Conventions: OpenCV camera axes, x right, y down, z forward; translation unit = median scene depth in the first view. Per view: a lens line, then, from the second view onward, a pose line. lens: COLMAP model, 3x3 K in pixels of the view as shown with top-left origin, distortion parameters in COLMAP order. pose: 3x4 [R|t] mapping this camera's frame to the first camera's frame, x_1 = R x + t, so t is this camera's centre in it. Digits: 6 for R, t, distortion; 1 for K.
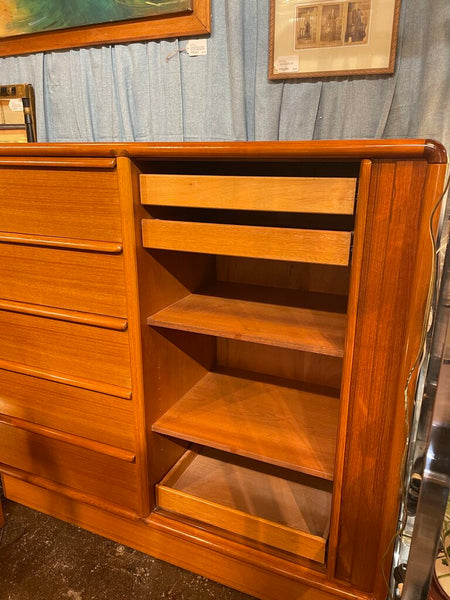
lens RADIAL K [[456.6, 0, 228.4], [0, 456.6, 302.7], [0, 0, 1]] dist [0.078280, -0.105420]
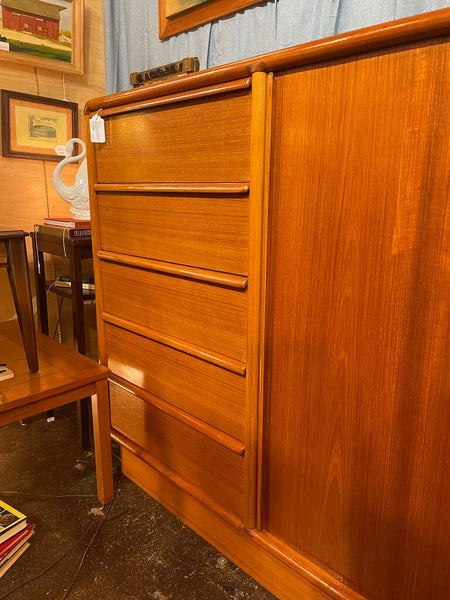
lens RADIAL K [[456.6, 0, 223.3], [0, 456.6, 295.7], [0, 0, 1]] dist [0.078280, -0.105420]
pose [[0.927679, 0.084413, -0.363711, 0.037460], [-0.113422, 0.991787, -0.059111, 0.108053], [0.355734, 0.096089, 0.929635, 0.180273]]
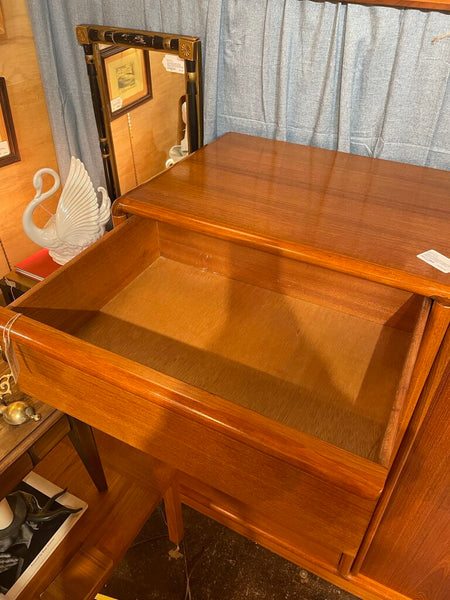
lens RADIAL K [[456.6, 0, 229.6], [0, 456.6, 294.5], [0, 0, 1]] dist [0.078280, -0.105420]
pose [[0.997864, 0.048001, -0.044302, -0.405643], [-0.029934, 0.938854, 0.343013, -0.428076], [0.058058, -0.340954, 0.938285, 0.249251]]
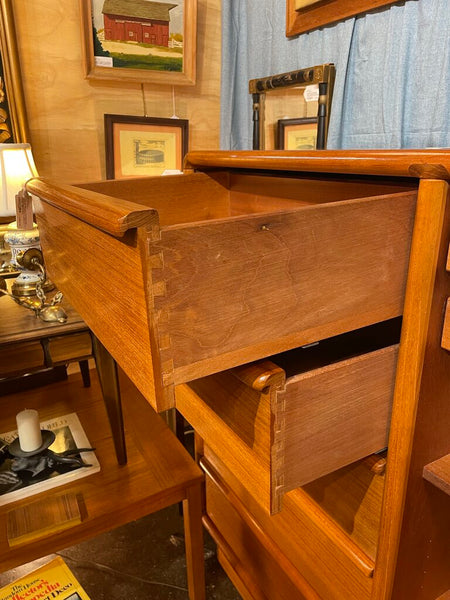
lens RADIAL K [[456.6, 0, 226.2], [0, 456.6, 304.0], [0, 0, 1]] dist [0.078280, -0.105420]
pose [[0.800990, 0.178686, -0.571389, -0.075603], [-0.162187, 0.983495, 0.080203, -0.142510], [0.576290, 0.028430, 0.816751, 0.355578]]
